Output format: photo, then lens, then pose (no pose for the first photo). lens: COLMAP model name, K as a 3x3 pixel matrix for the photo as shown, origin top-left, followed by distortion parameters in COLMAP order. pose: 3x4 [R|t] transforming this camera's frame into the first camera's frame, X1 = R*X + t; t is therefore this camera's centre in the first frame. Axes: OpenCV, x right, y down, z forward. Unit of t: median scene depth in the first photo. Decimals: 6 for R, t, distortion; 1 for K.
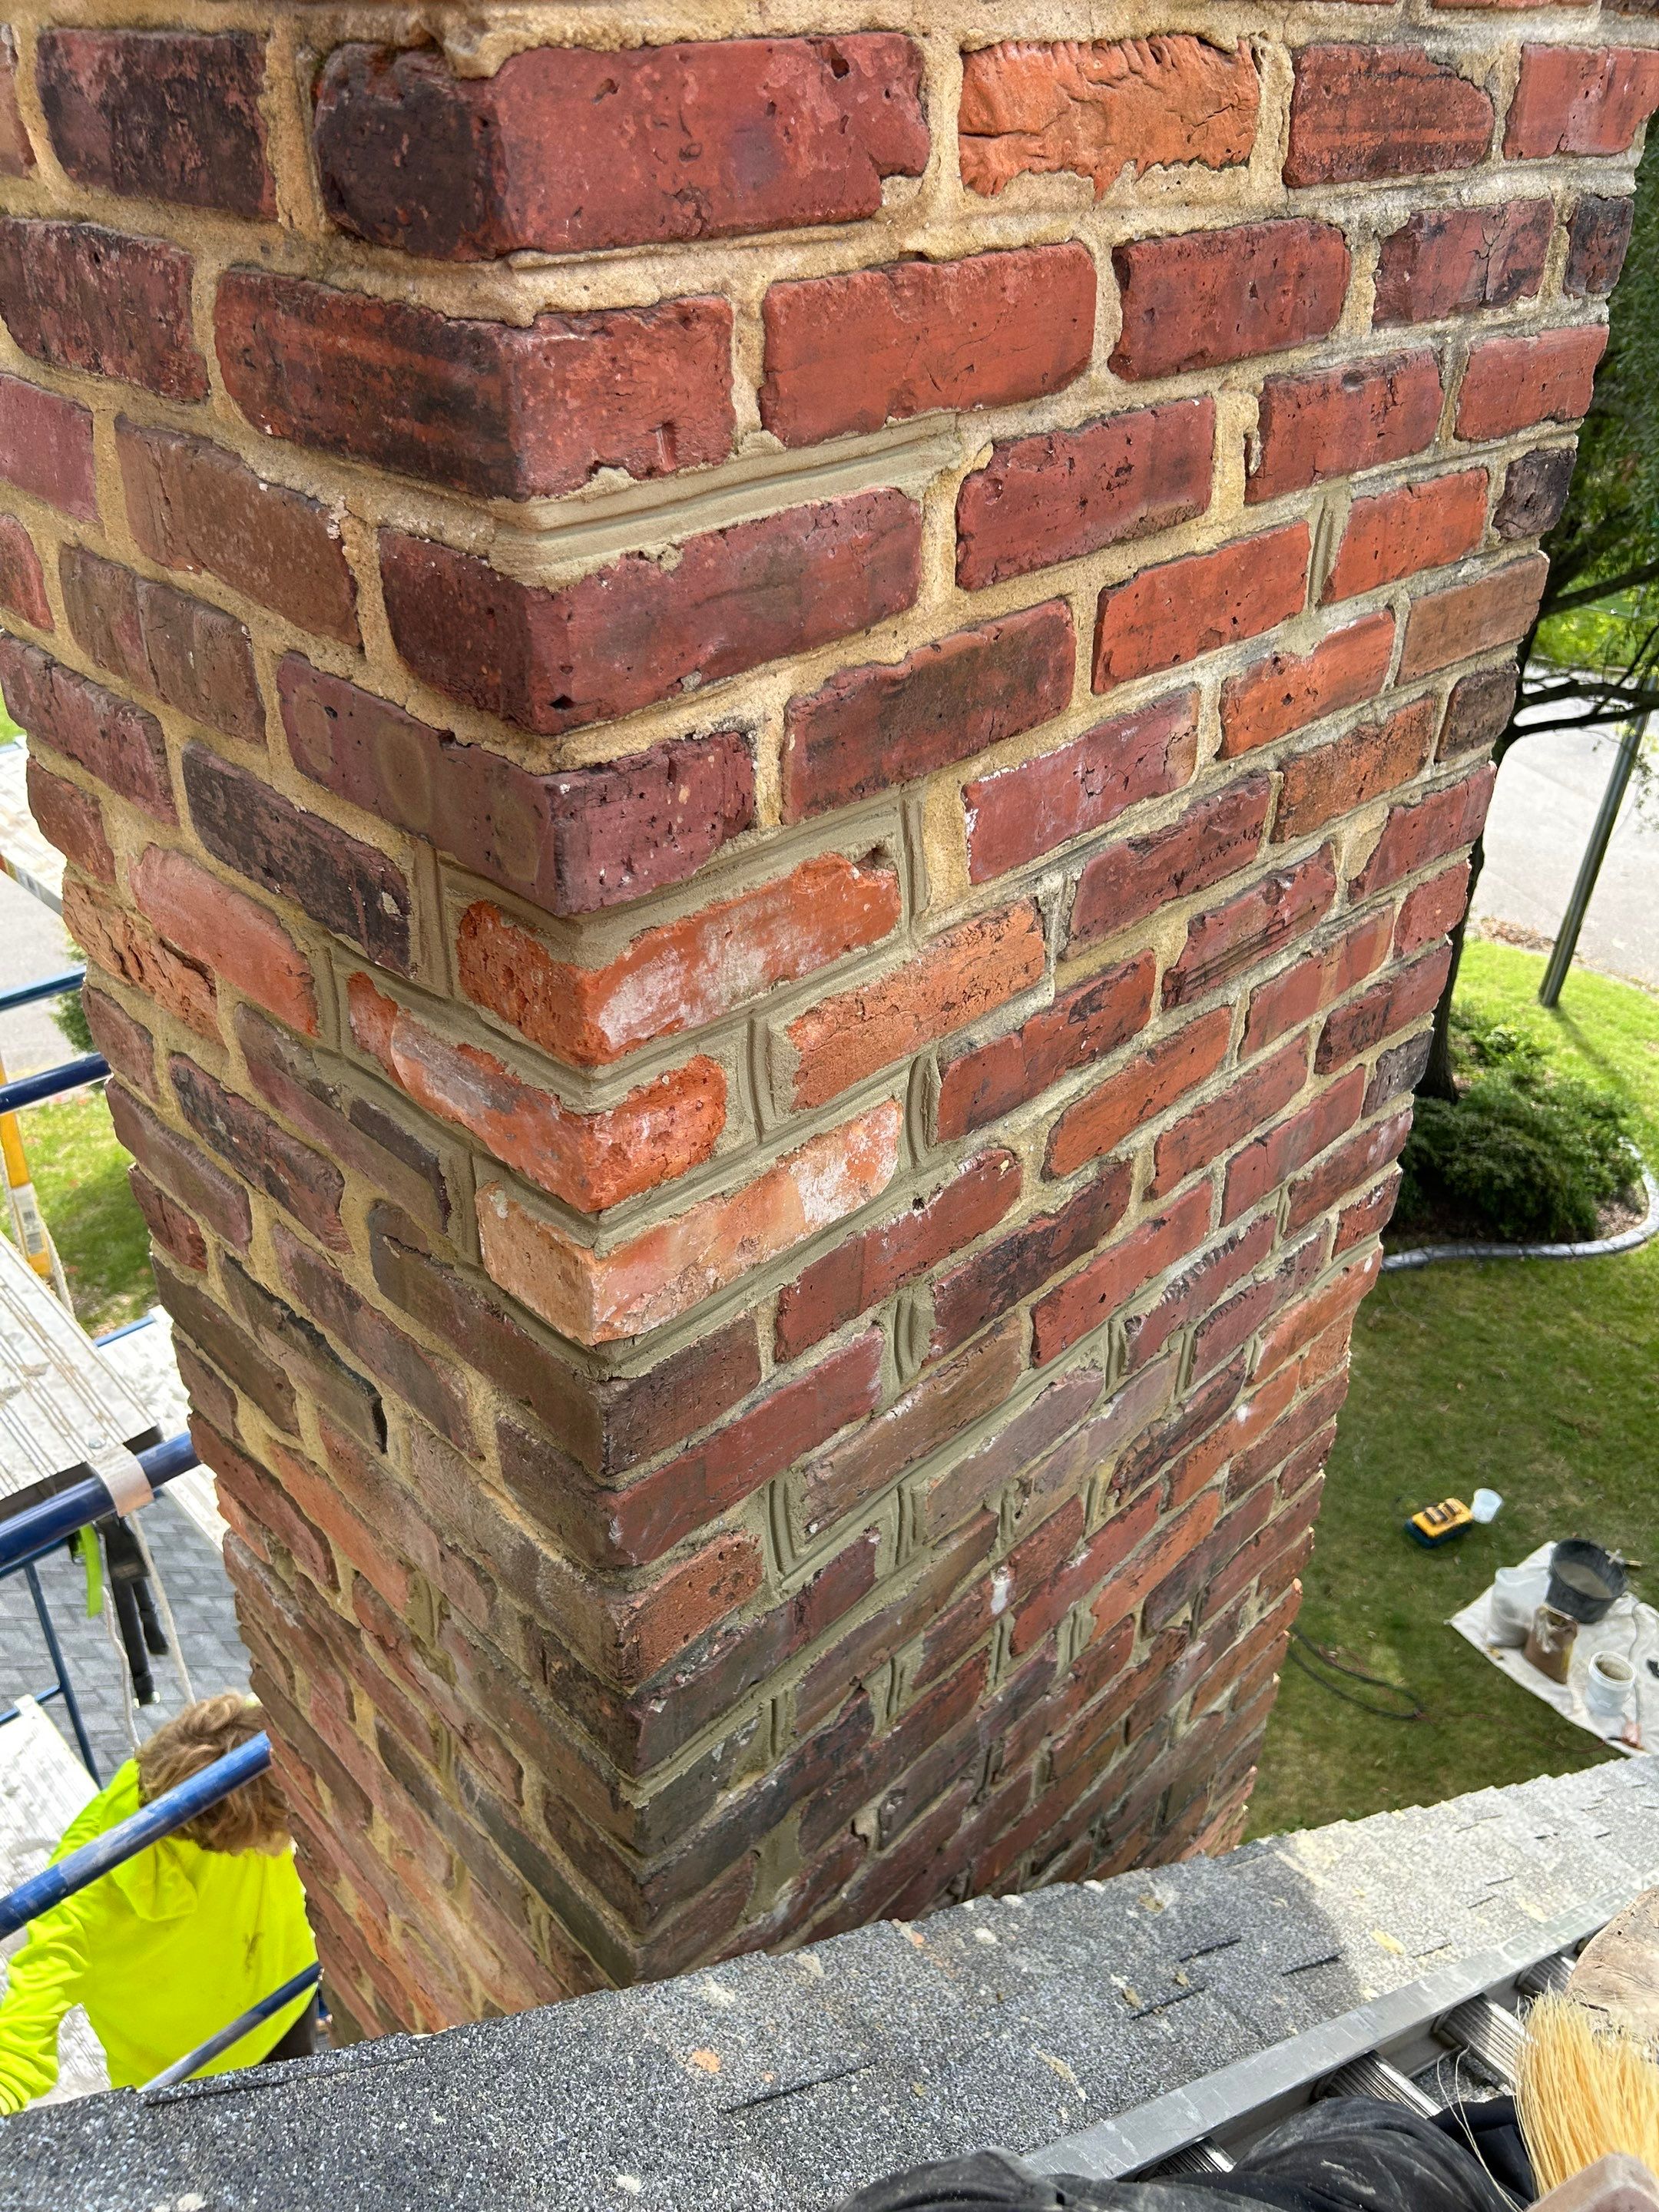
lens RADIAL K [[1580.8, 0, 829.5], [0, 1580.8, 1106.0], [0, 0, 1]] dist [0.045209, -0.002025]
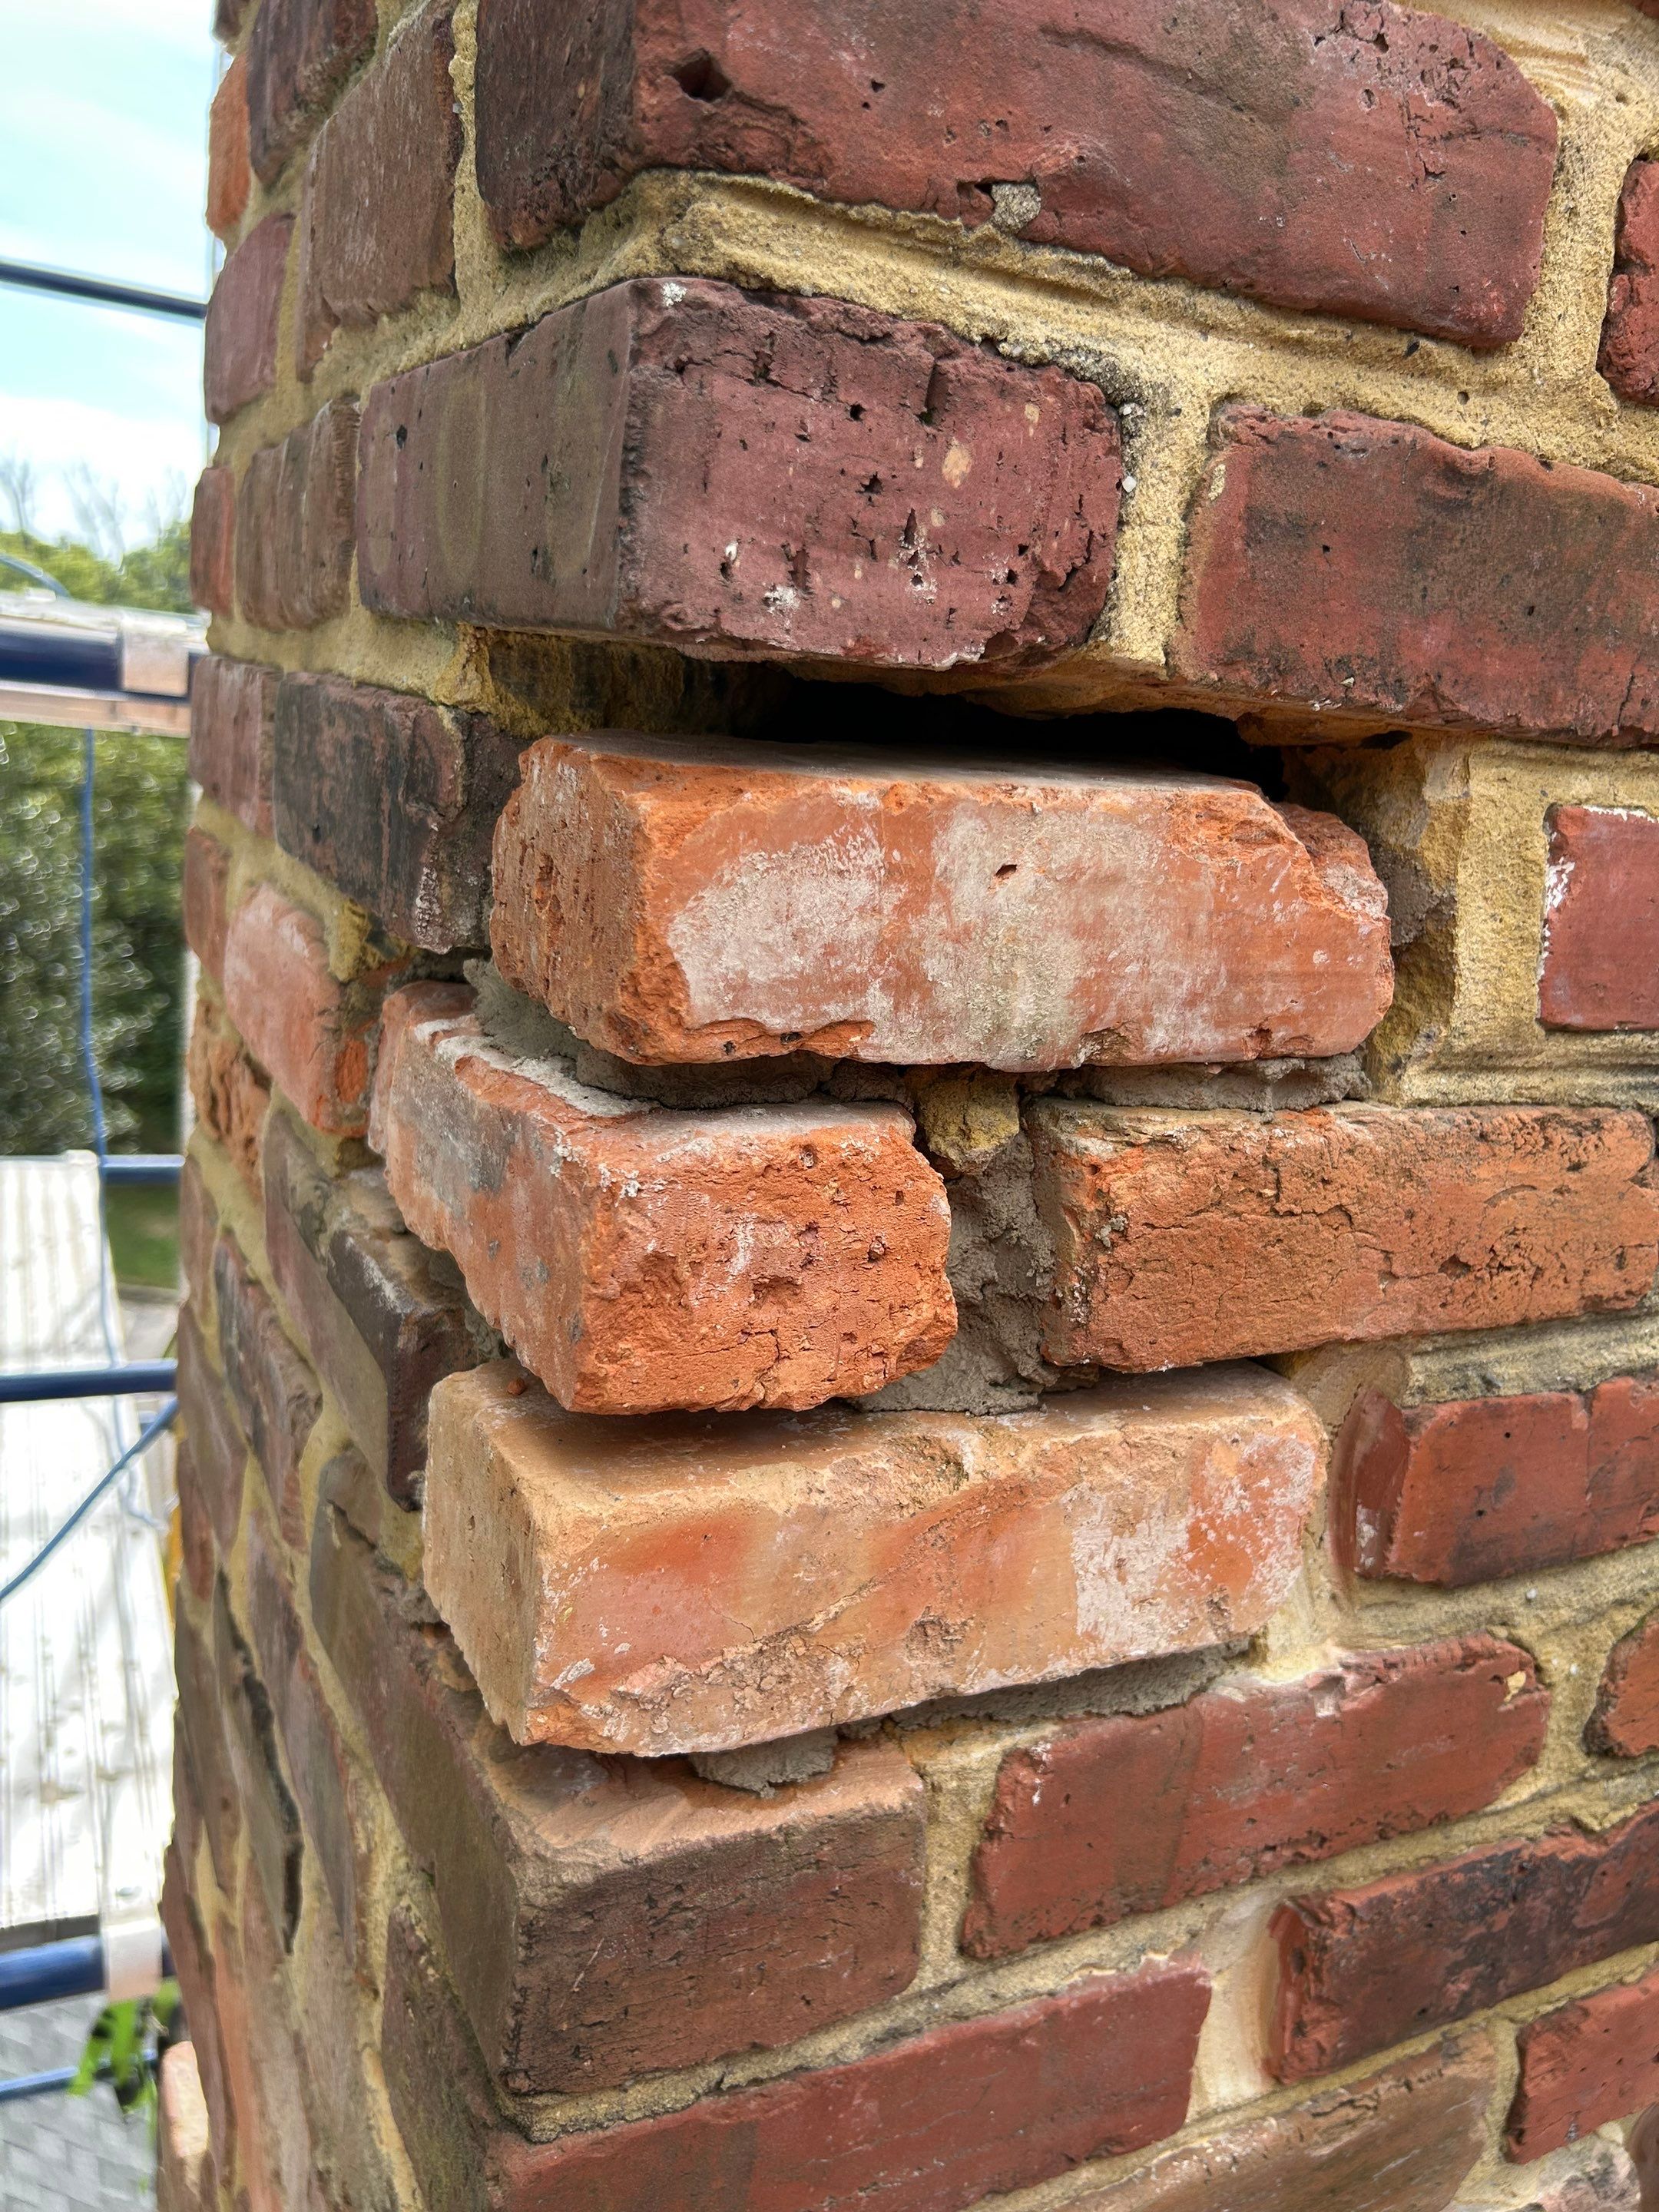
lens RADIAL K [[1744.1, 0, 829.5], [0, 1744.1, 1106.0], [0, 0, 1]] dist [-0.004895, -0.009120]
pose [[0.950808, 0.156707, -0.267219, 0.027946], [-0.238076, 0.921558, -0.306677, 0.104551], [0.198200, 0.355210, 0.913533, 0.464587]]
